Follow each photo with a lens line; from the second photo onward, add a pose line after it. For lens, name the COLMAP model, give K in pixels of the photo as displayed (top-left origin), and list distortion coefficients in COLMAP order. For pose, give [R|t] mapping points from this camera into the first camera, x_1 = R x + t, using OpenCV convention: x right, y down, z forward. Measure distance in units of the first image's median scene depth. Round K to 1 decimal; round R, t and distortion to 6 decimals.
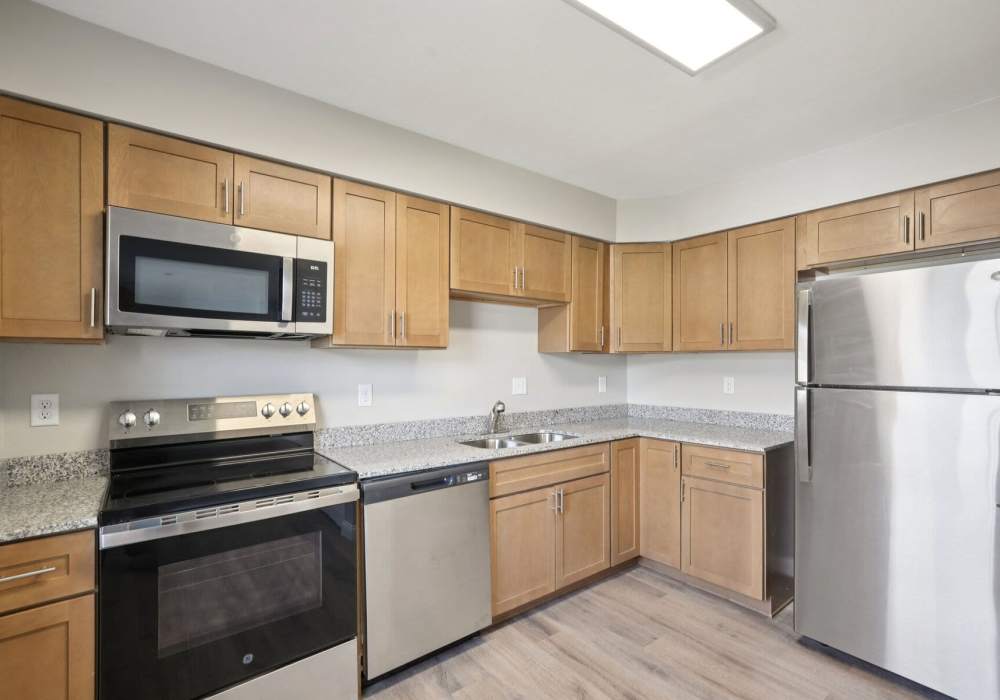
lens RADIAL K [[465.5, 0, 507.3], [0, 465.5, 359.0], [0, 0, 1]] dist [-0.012415, 0.001400]
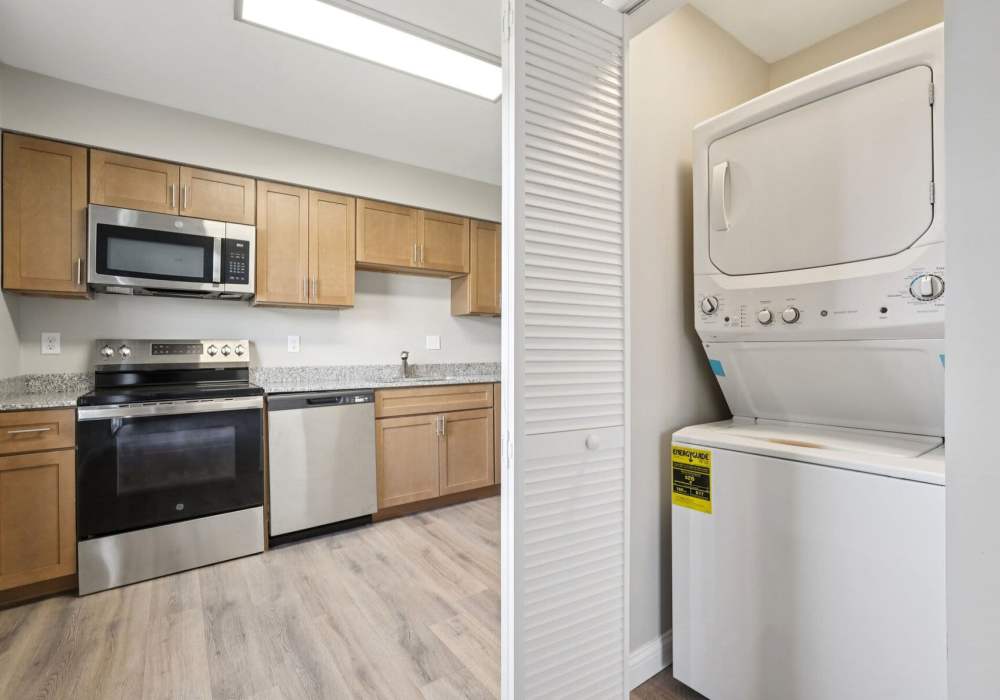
lens RADIAL K [[466.0, 0, 501.8], [0, 466.0, 340.8], [0, 0, 1]] dist [-0.003429, 0.000793]
pose [[0.998768, -0.006069, -0.049249, 0.349696], [0.005589, 0.999936, -0.009880, 0.087100], [0.049306, 0.009592, 0.998738, -0.283636]]
